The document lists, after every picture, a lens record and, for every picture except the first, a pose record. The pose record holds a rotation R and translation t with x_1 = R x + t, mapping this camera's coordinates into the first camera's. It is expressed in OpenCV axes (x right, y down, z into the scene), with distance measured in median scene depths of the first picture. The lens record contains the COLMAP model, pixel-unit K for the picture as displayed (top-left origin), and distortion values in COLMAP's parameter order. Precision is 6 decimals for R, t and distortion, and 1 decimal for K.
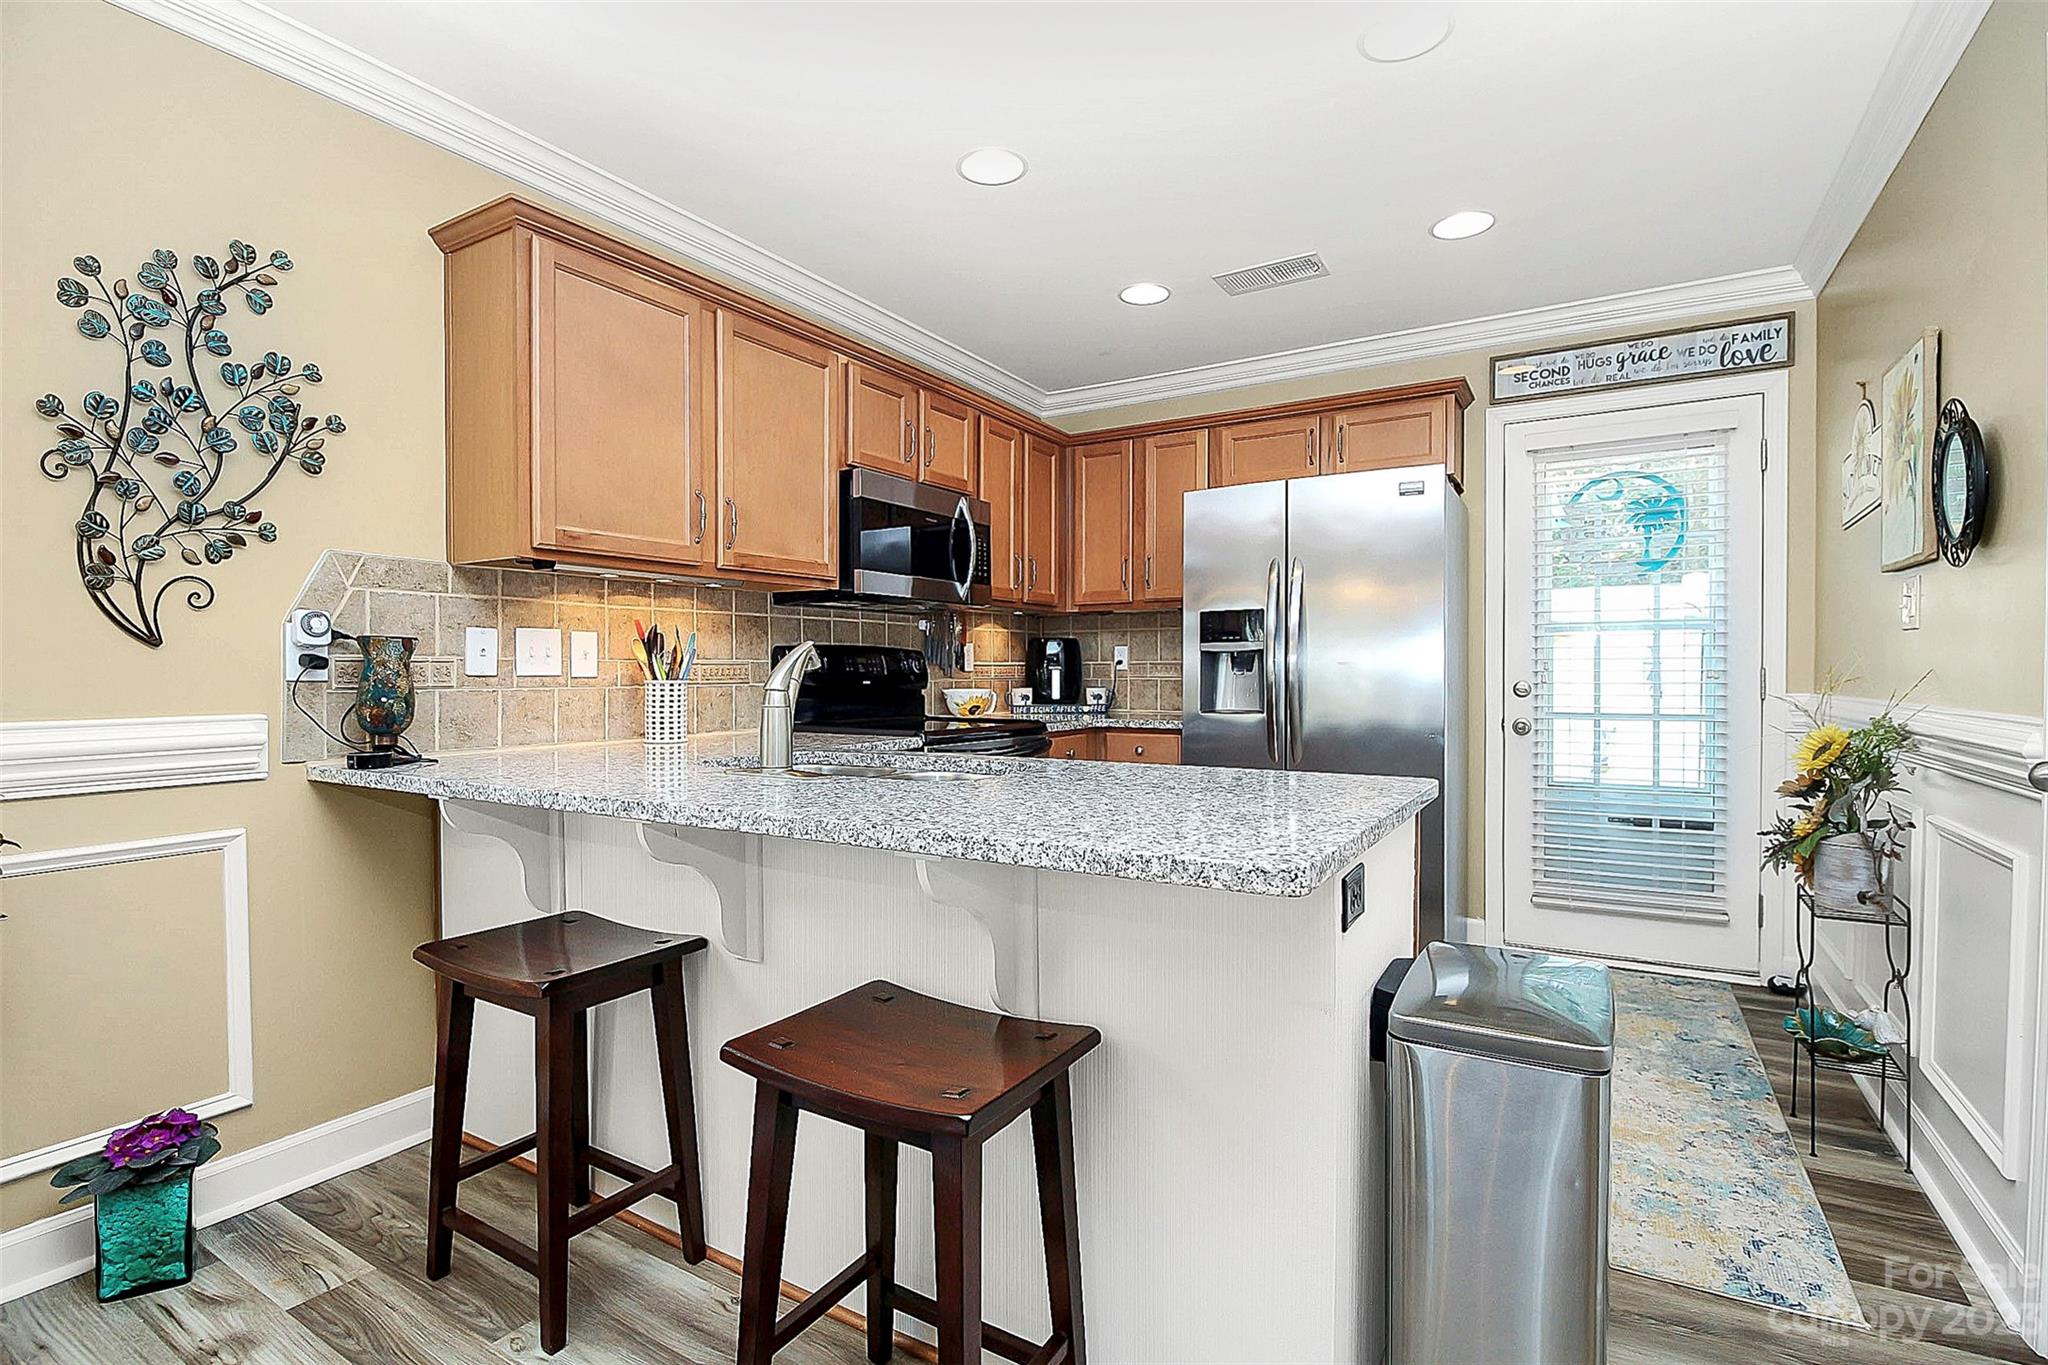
lens RADIAL K [[970.8, 0, 1019.1], [0, 970.8, 675.8], [0, 0, 1]] dist [0.001346, -0.013257]
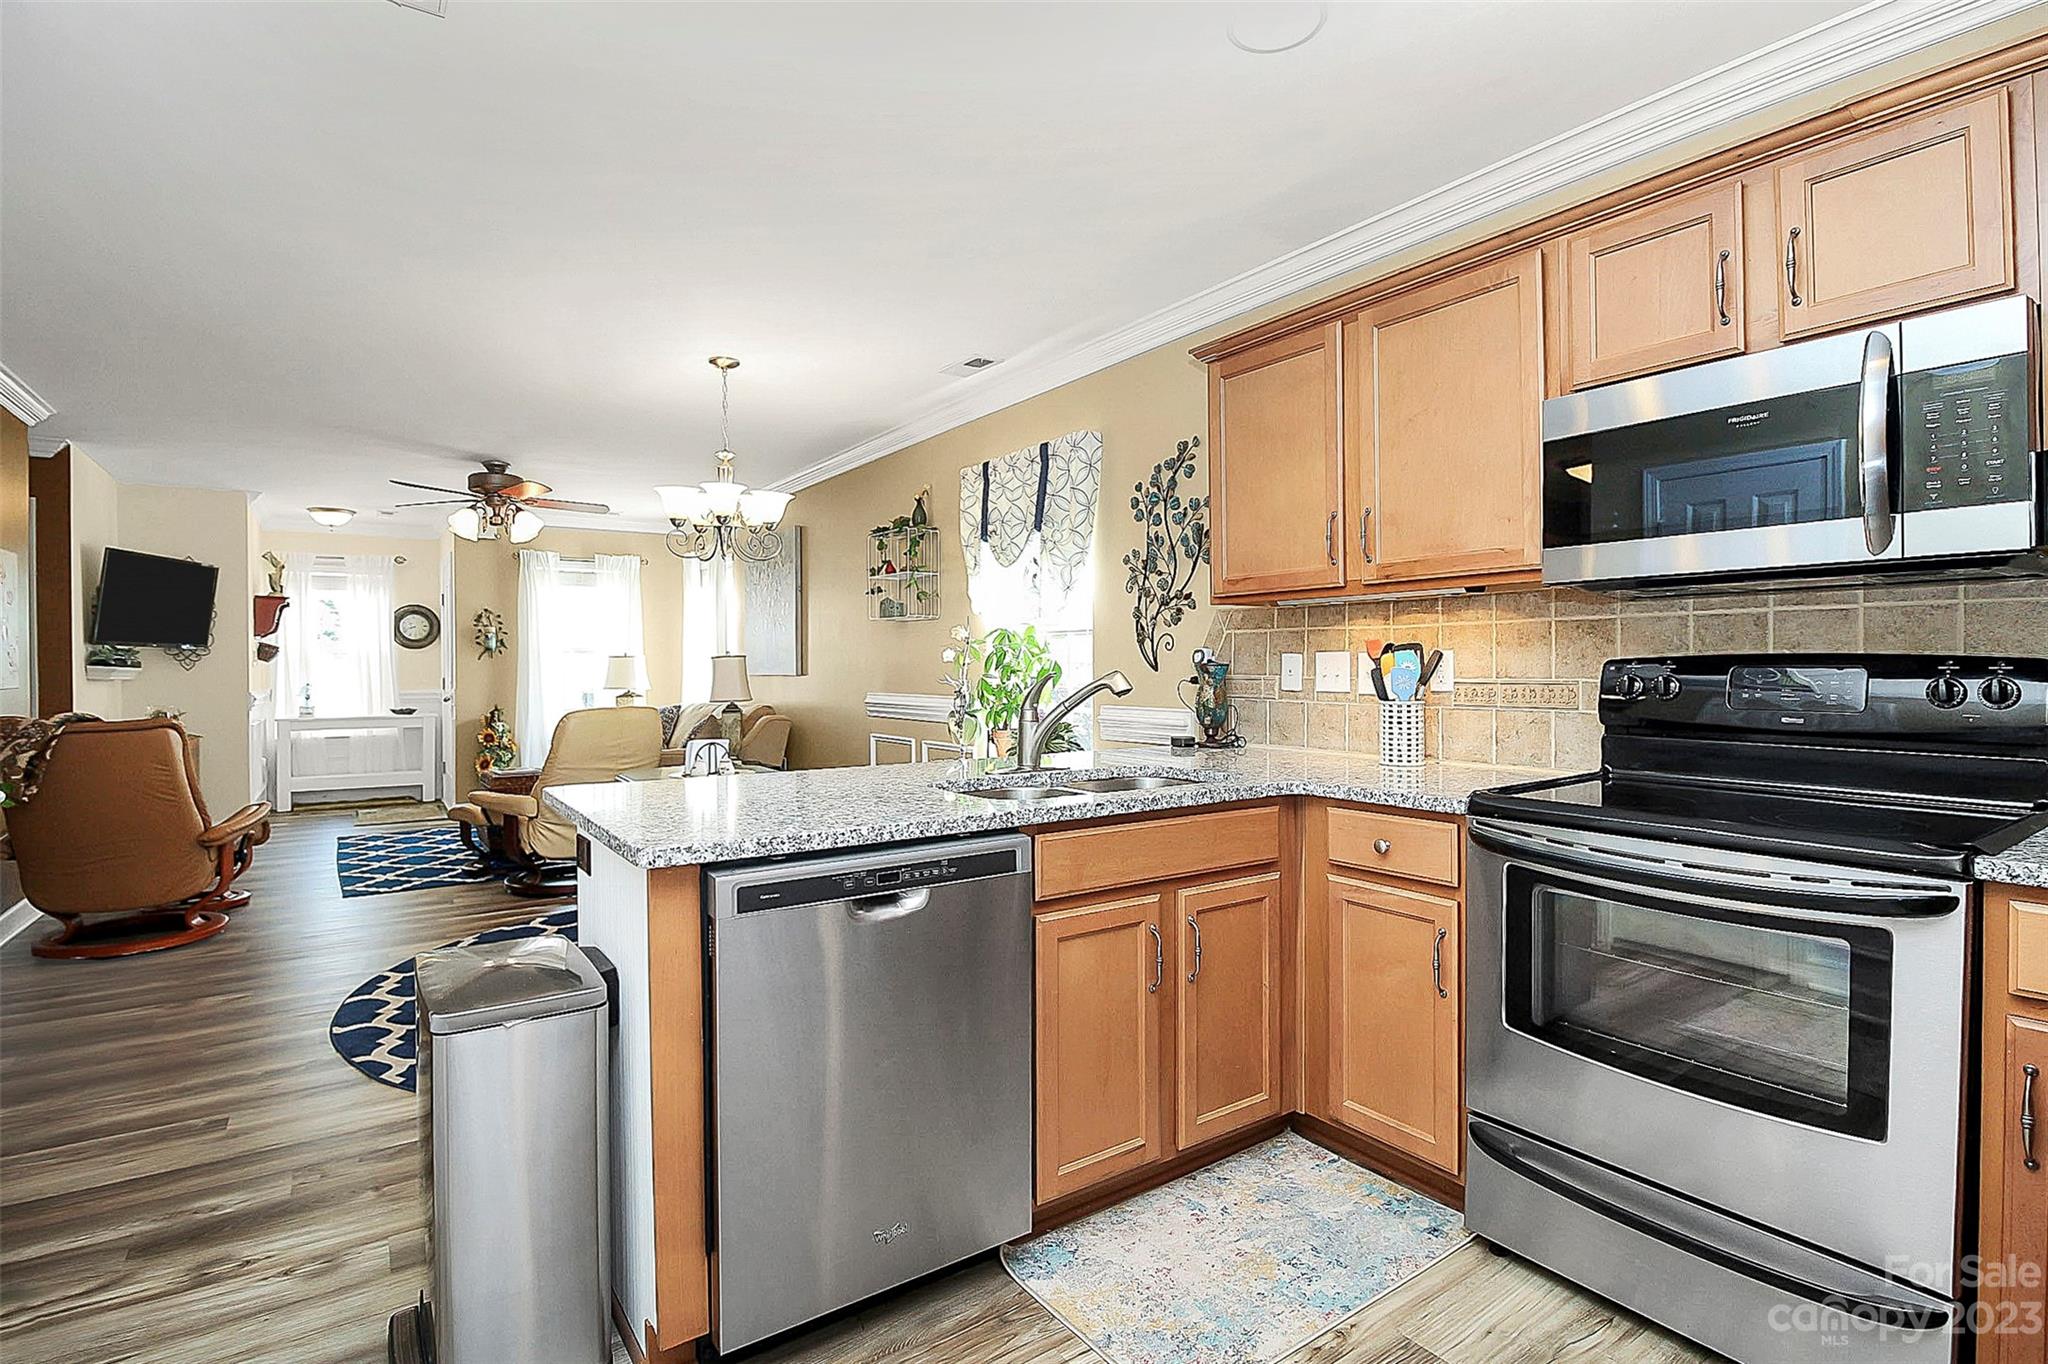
lens RADIAL K [[973.6, 0, 1017.7], [0, 973.6, 666.3], [0, 0, 1]] dist [-0.000013, -0.012891]
pose [[-0.412488, 0.005722, -0.910945, 0.810883], [0.000018, 0.999980, 0.006273, -0.042578], [0.910963, 0.002571, -0.412480, 1.258666]]
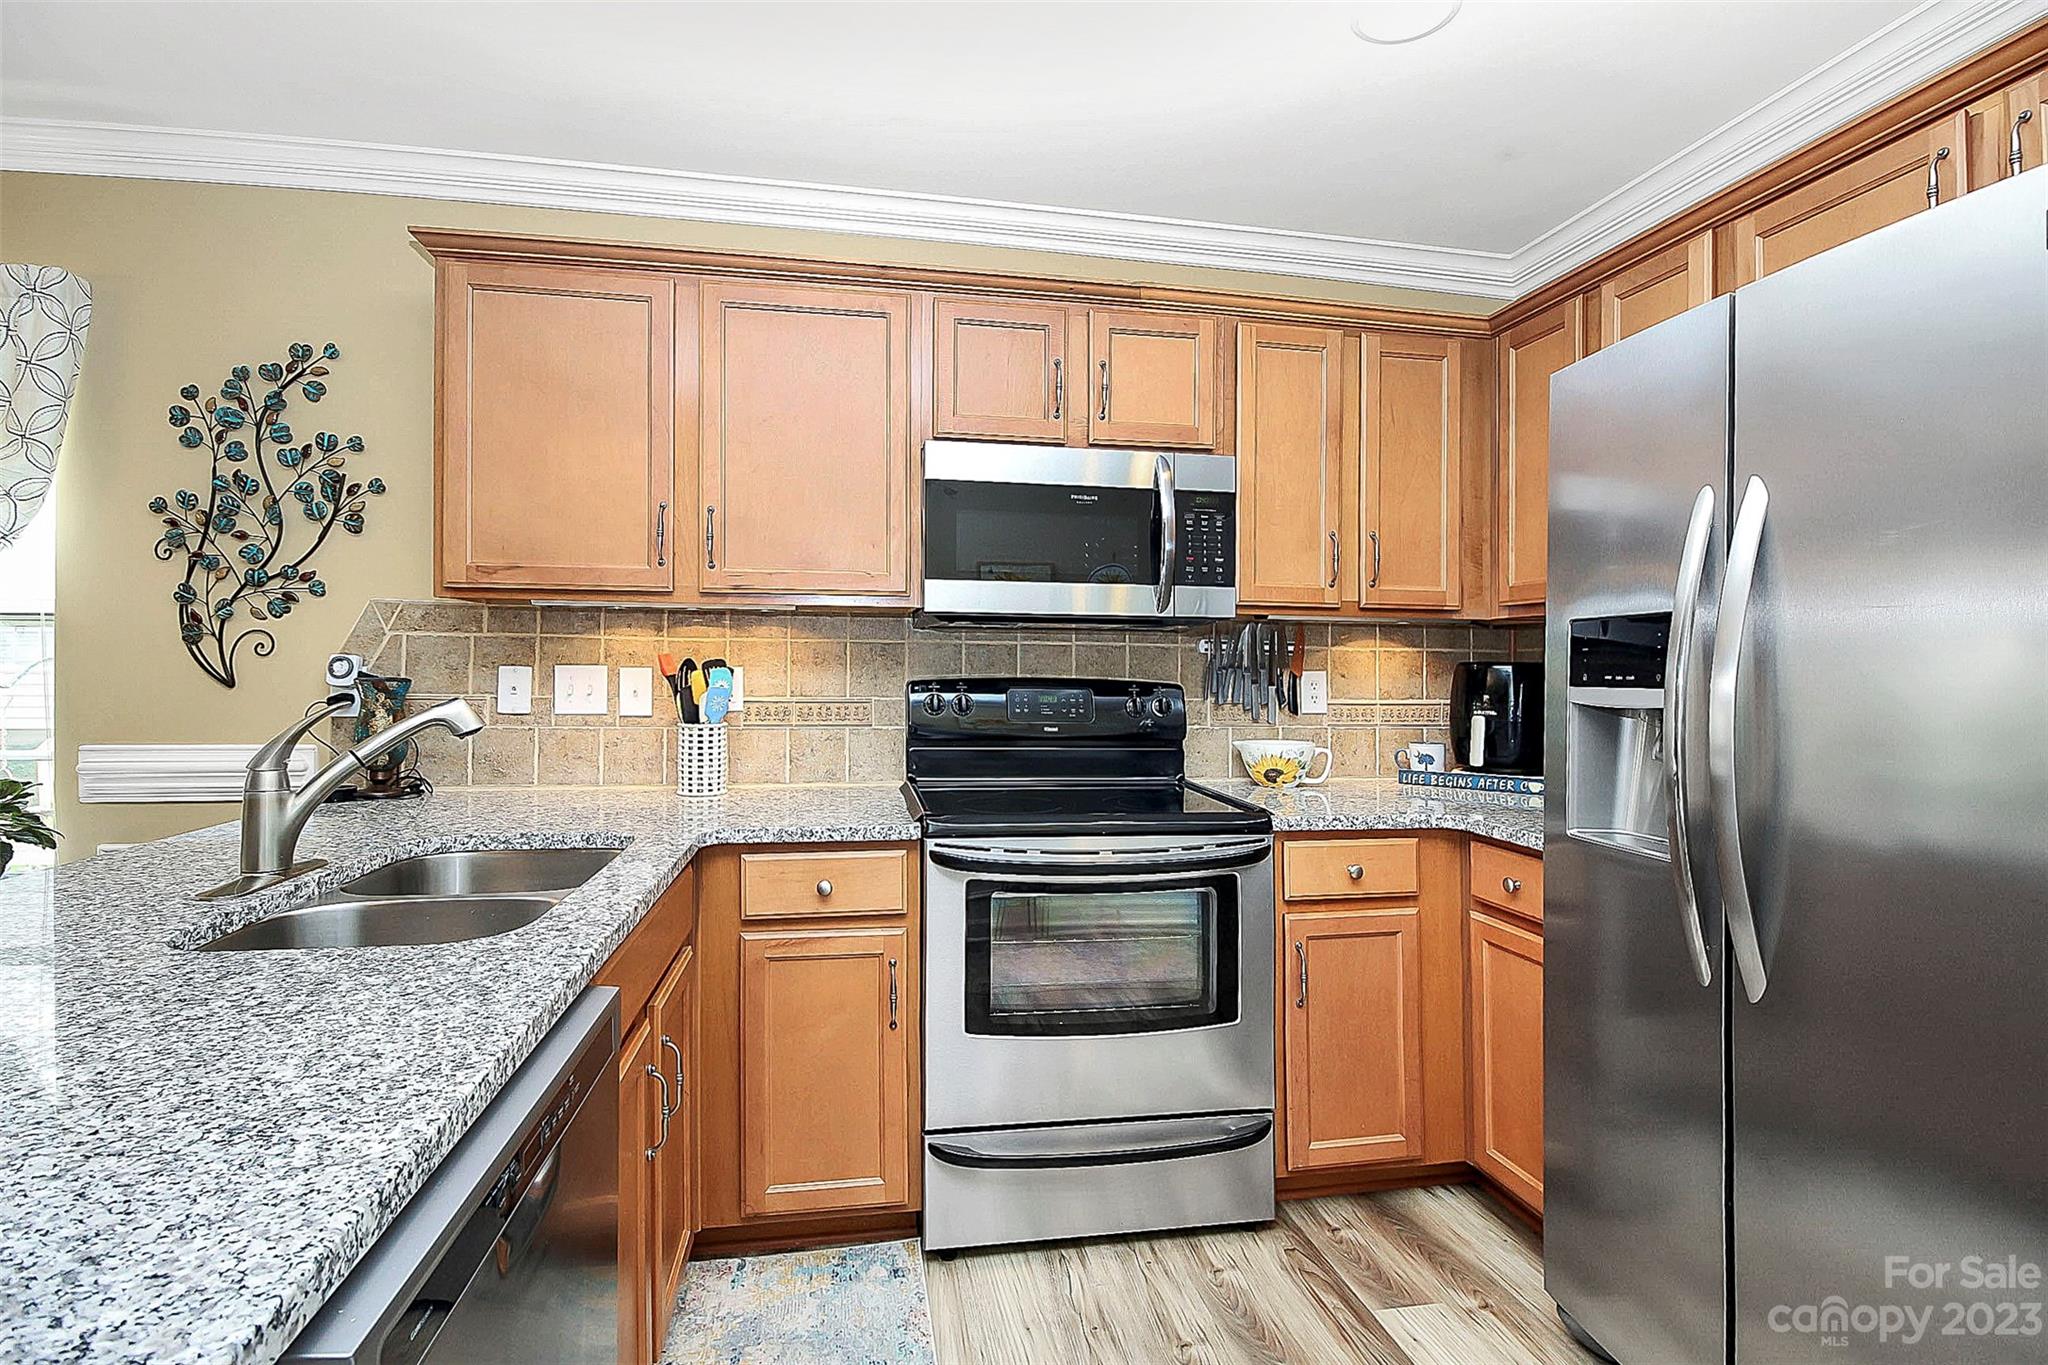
lens RADIAL K [[963.4, 0, 1014.0], [0, 963.4, 667.1], [0, 0, 1]] dist [0.010669, -0.020070]
pose [[0.657588, 0.010835, -0.753300, 0.566167], [-0.017396, 0.999848, -0.000805, -0.059586], [0.753177, 0.013634, 0.657676, 0.765939]]
